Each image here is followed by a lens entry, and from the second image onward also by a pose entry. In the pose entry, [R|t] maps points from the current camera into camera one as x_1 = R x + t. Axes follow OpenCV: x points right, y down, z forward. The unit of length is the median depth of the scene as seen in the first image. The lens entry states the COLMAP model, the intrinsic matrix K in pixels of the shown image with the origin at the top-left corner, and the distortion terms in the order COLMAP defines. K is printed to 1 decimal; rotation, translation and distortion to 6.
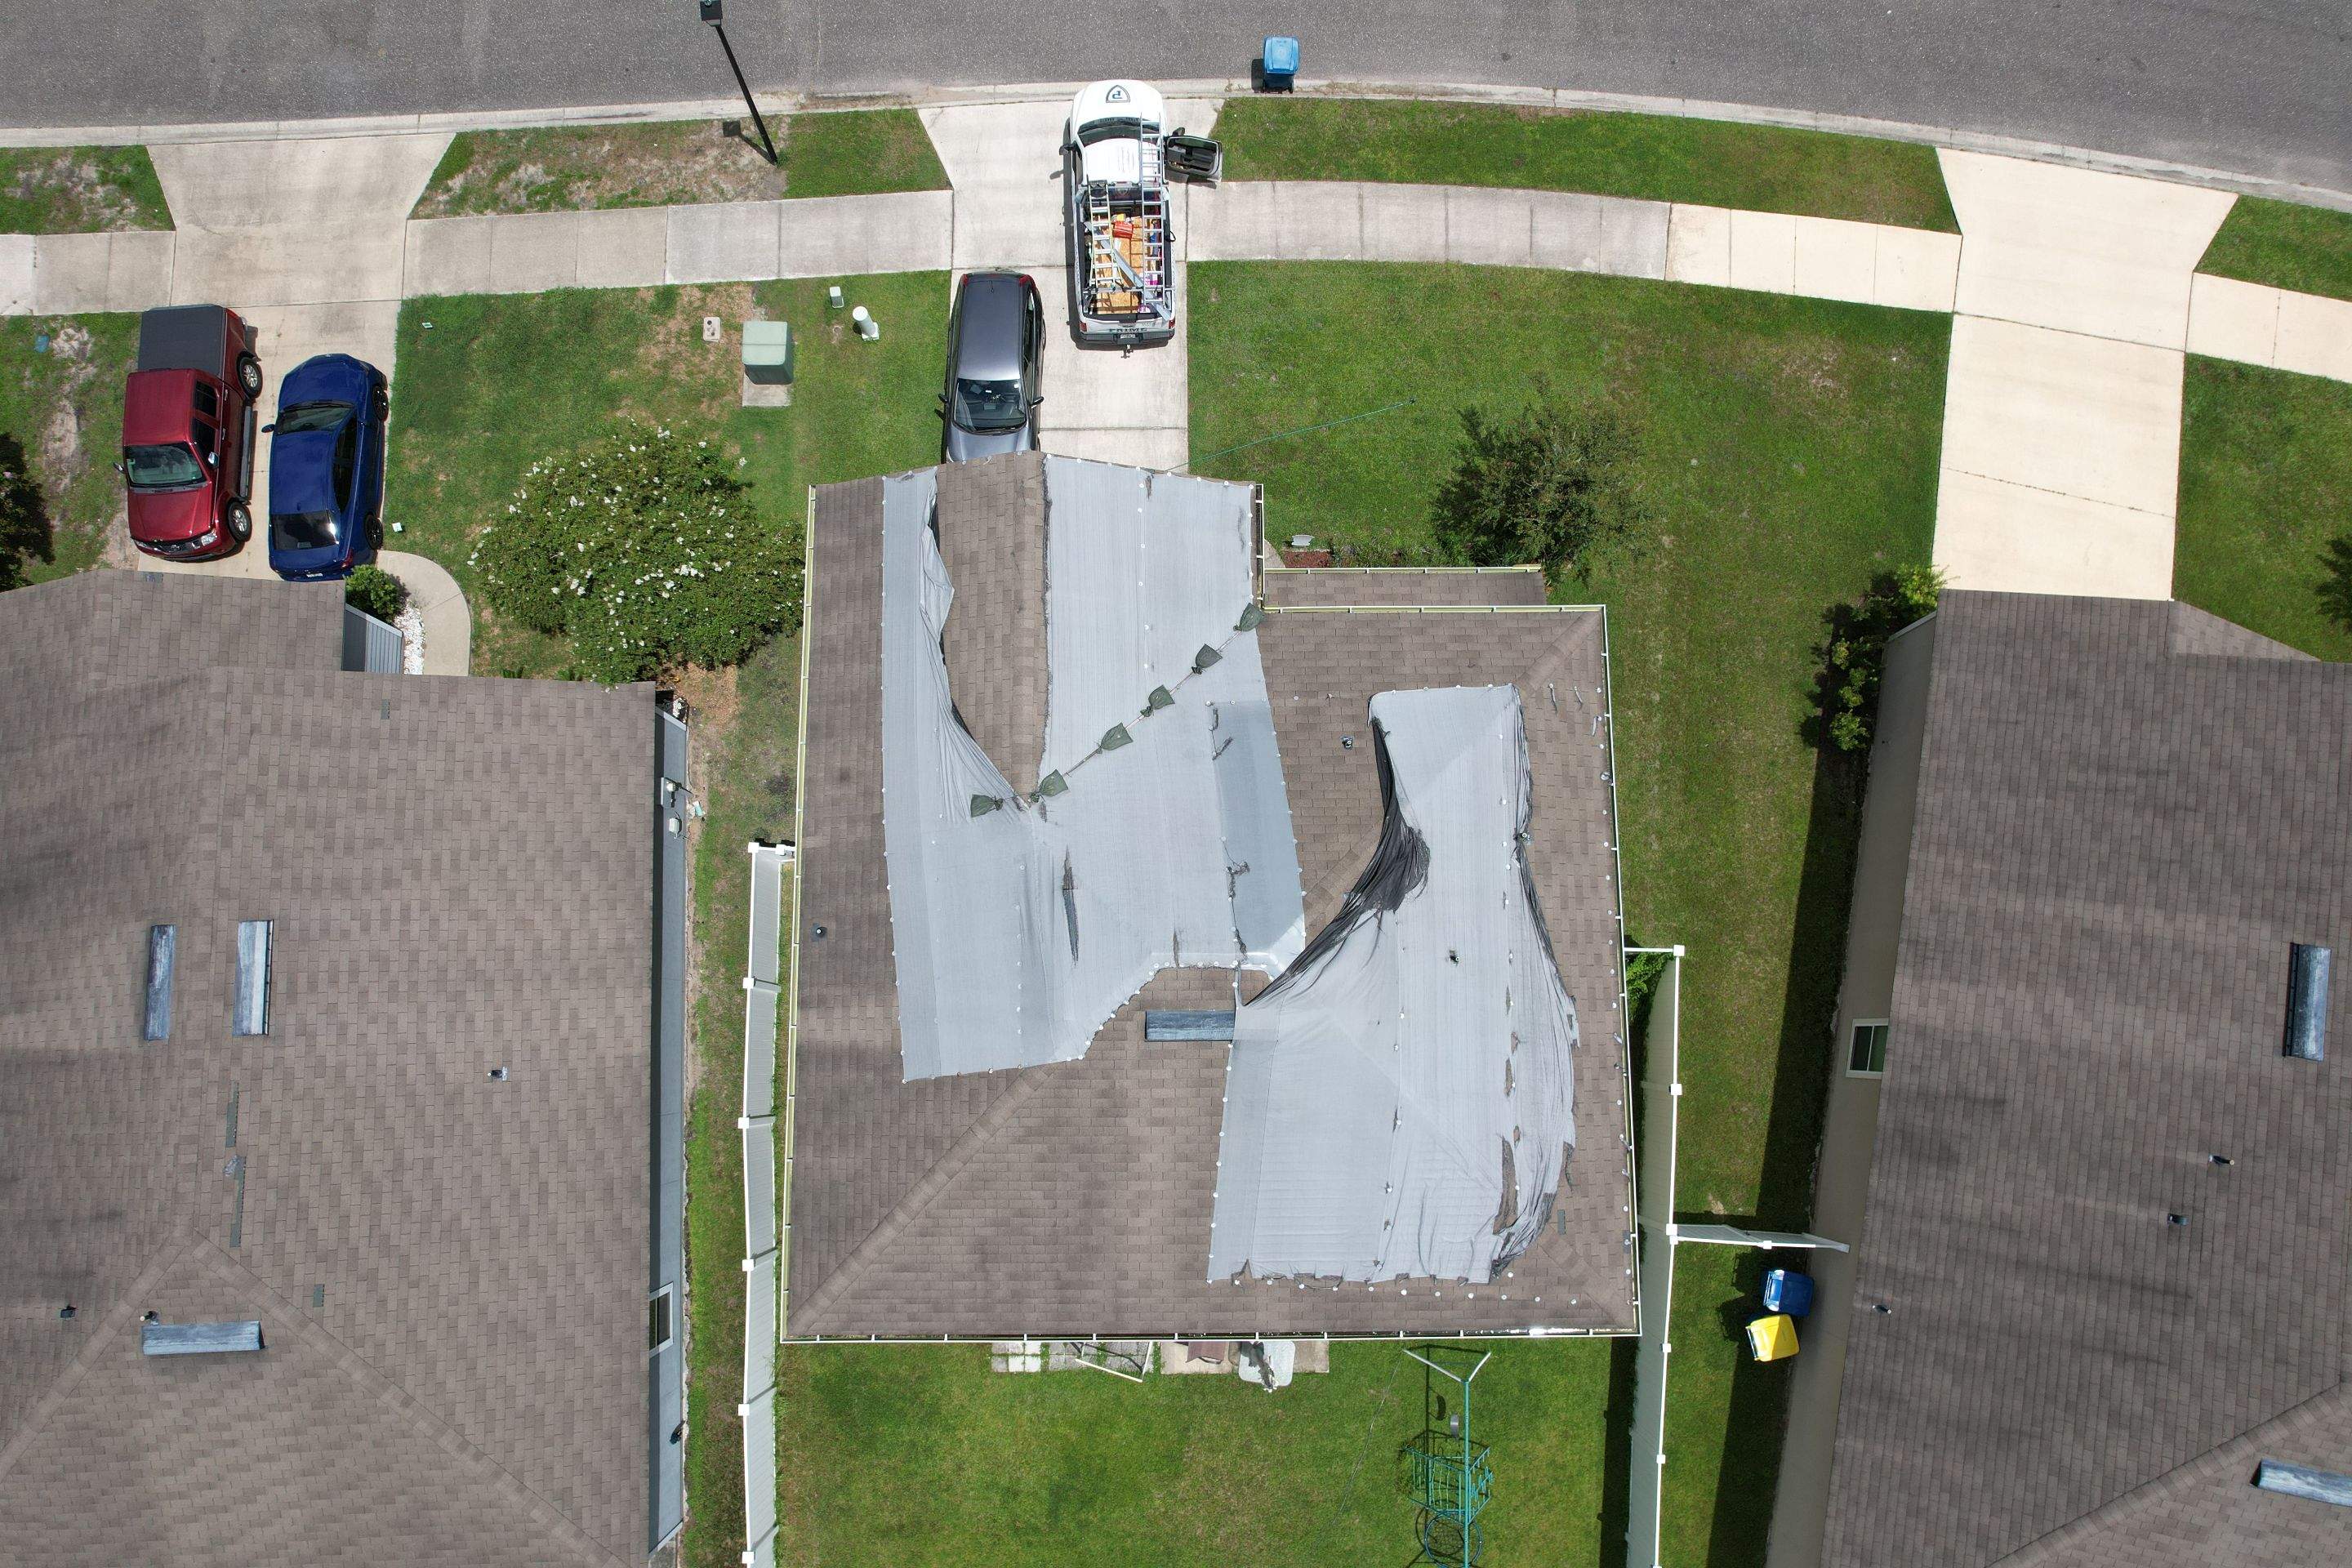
lens RADIAL K [[1523.4, 0, 1183.0], [0, 1523.4, 787.8], [0, 0, 1]] dist [-0.073113, 0.072213]
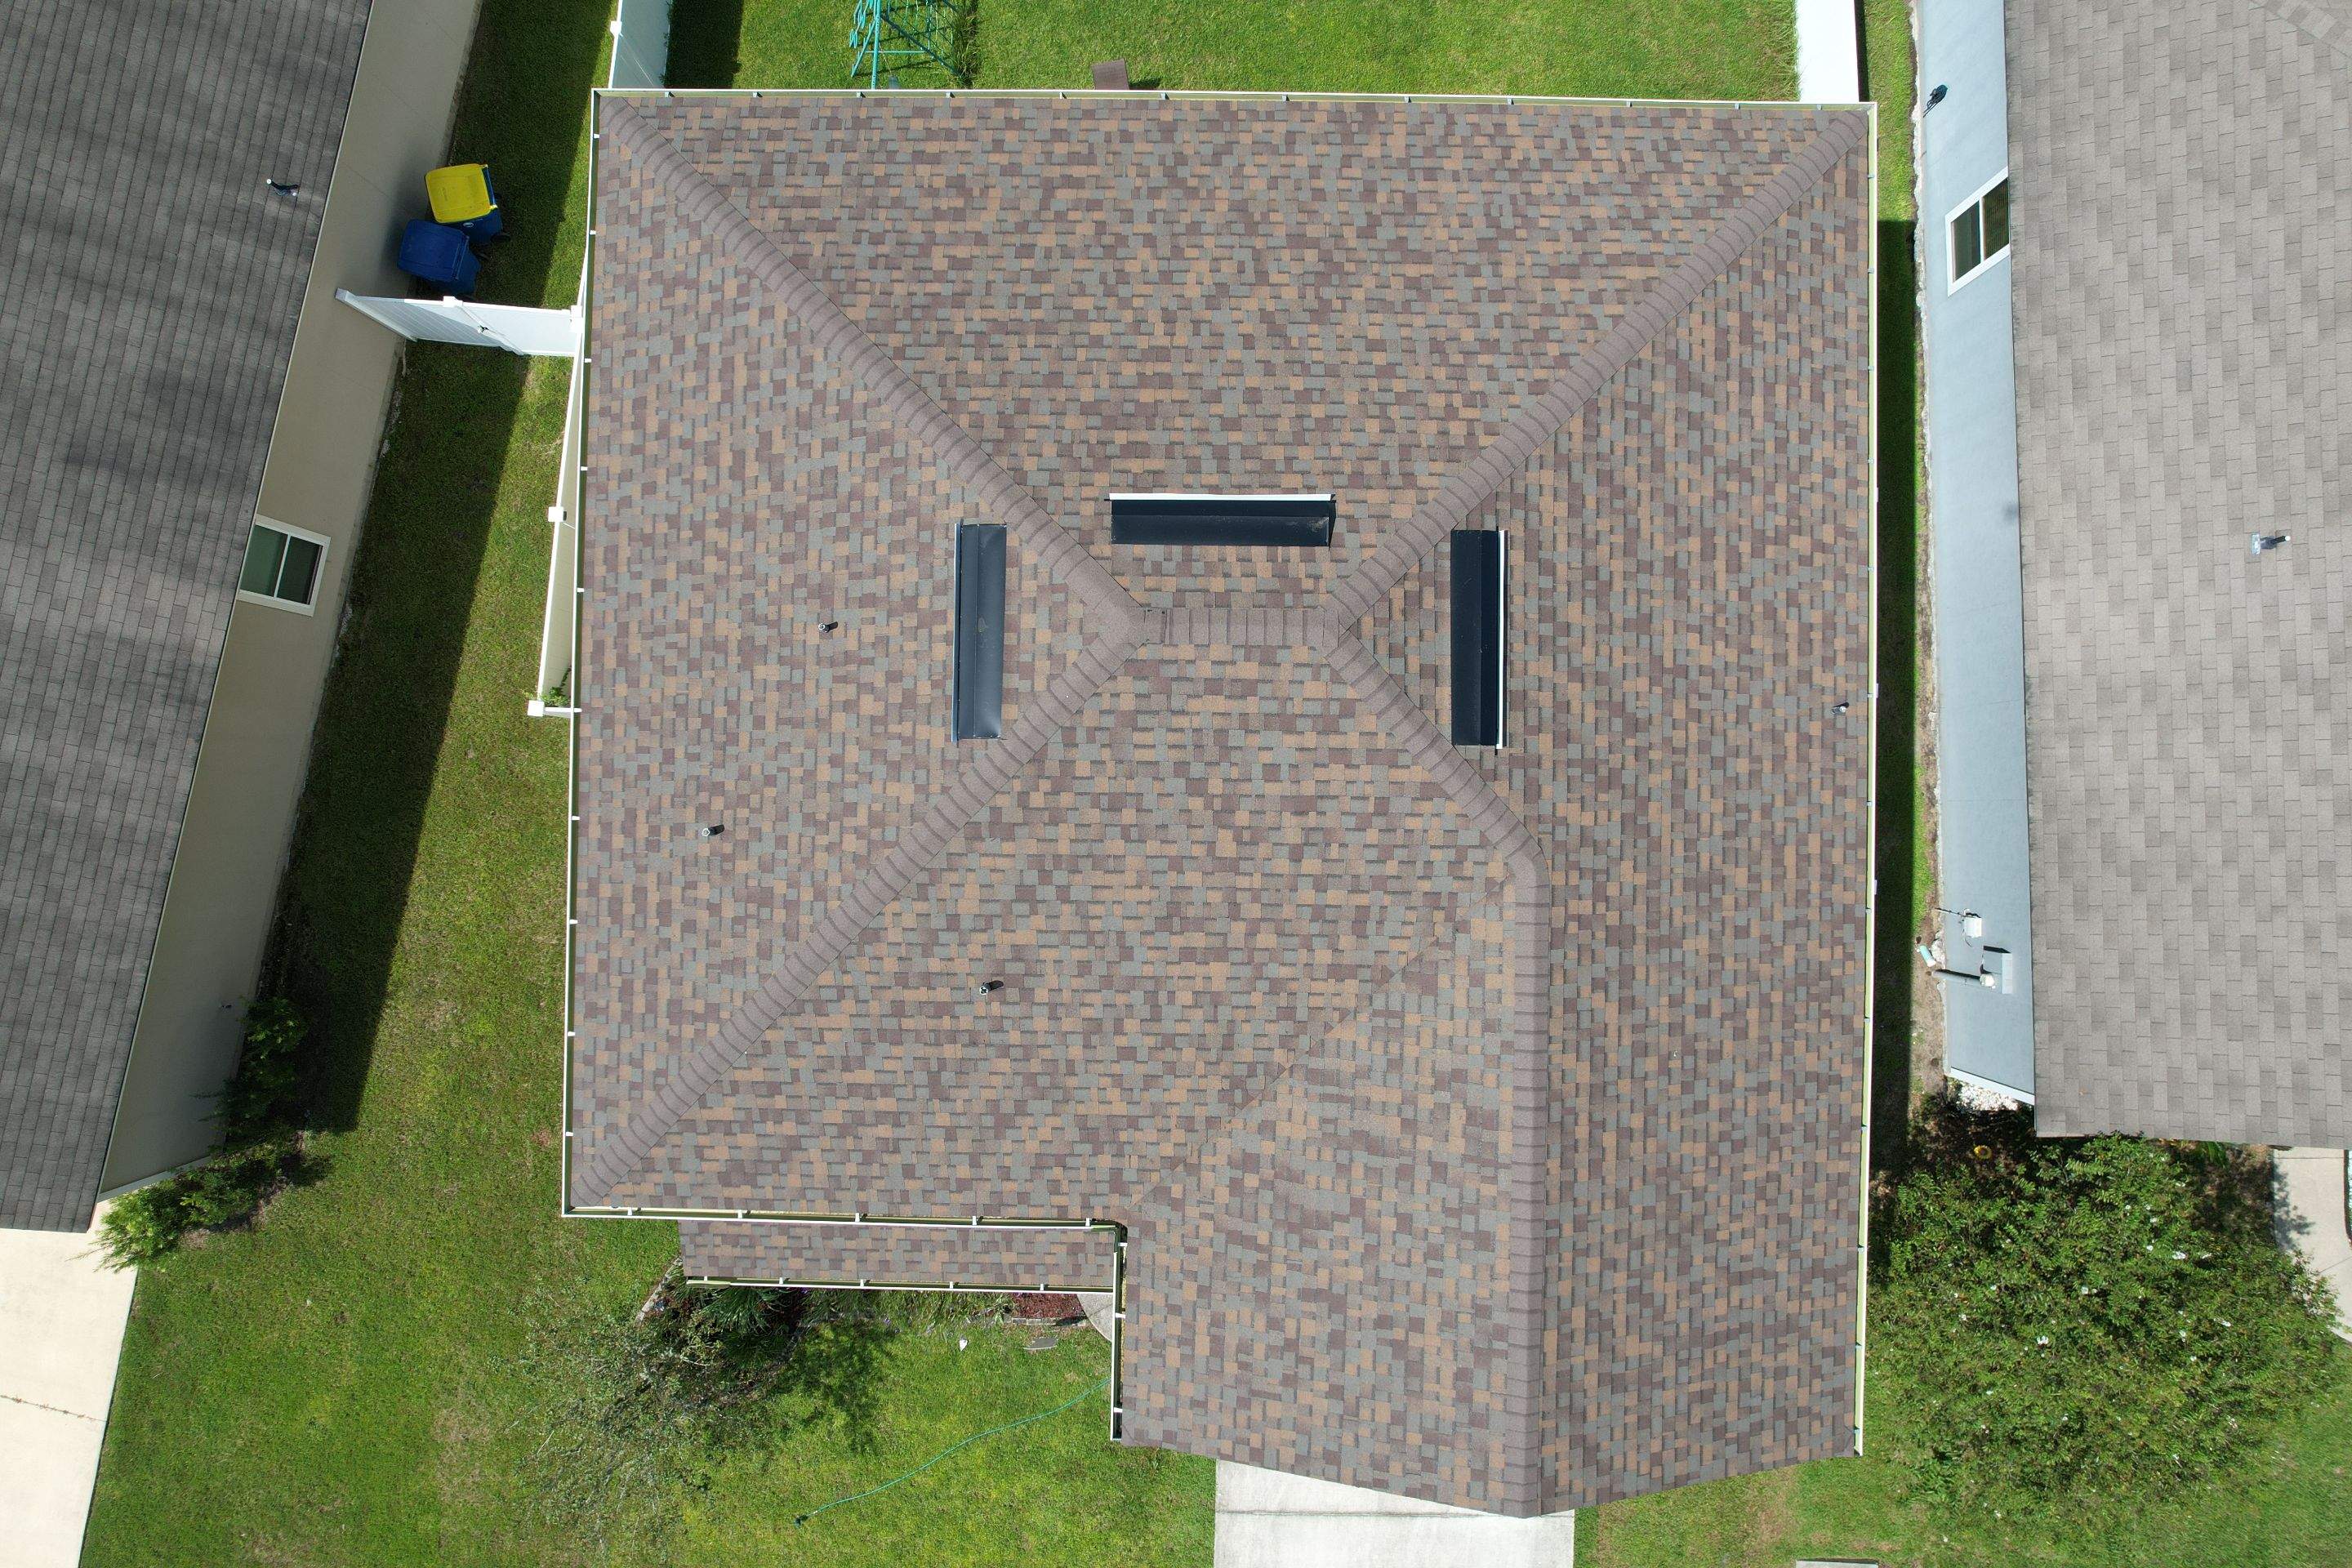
lens RADIAL K [[1523.4, 0, 1183.0], [0, 1523.4, 787.8], [0, 0, 1]] dist [-0.073113, 0.072213]
pose [[-0.999663, -0.023729, 0.010544, 0.022283], [0.025228, -0.983675, 0.178178, -0.049914], [0.006144, 0.178384, 0.983942, 0.353441]]
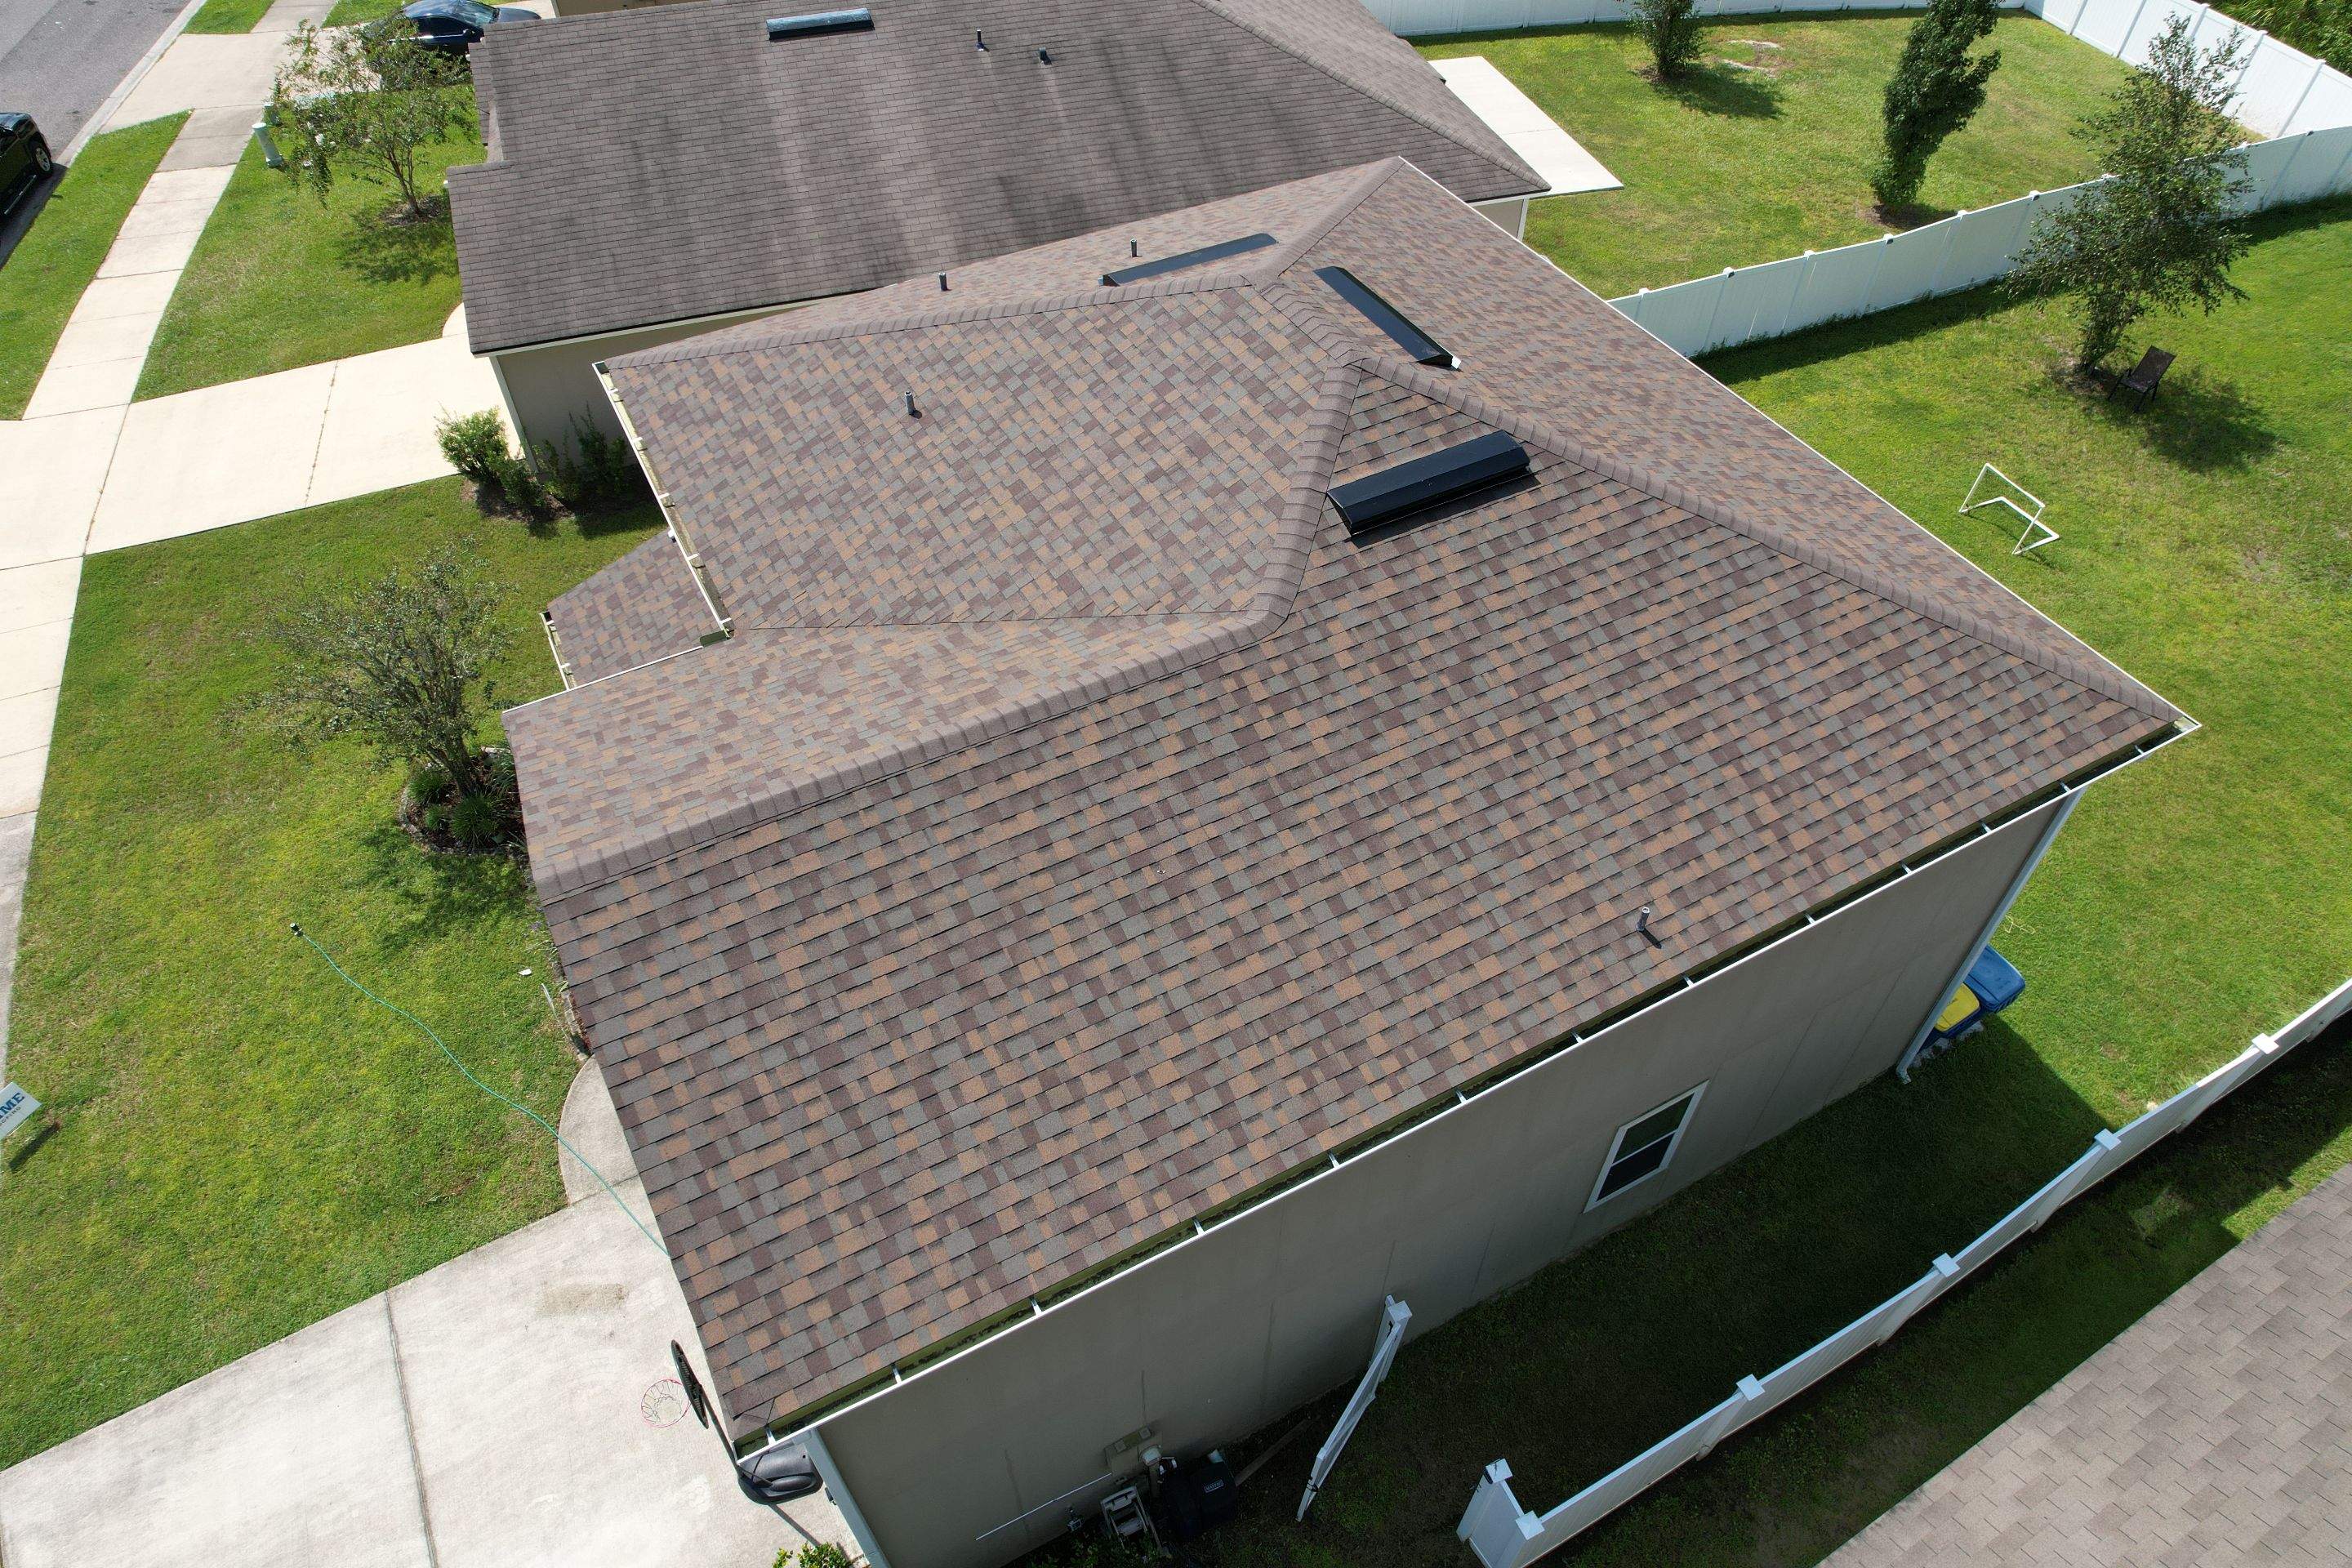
lens RADIAL K [[1523.4, 0, 1183.0], [0, 1523.4, 787.8], [0, 0, 1]] dist [-0.073113, 0.072213]
pose [[-0.465444, -0.645104, 0.605973, -0.409258], [0.874293, -0.228558, 0.428222, -0.220622], [-0.137747, 0.729111, 0.670390, 0.600234]]
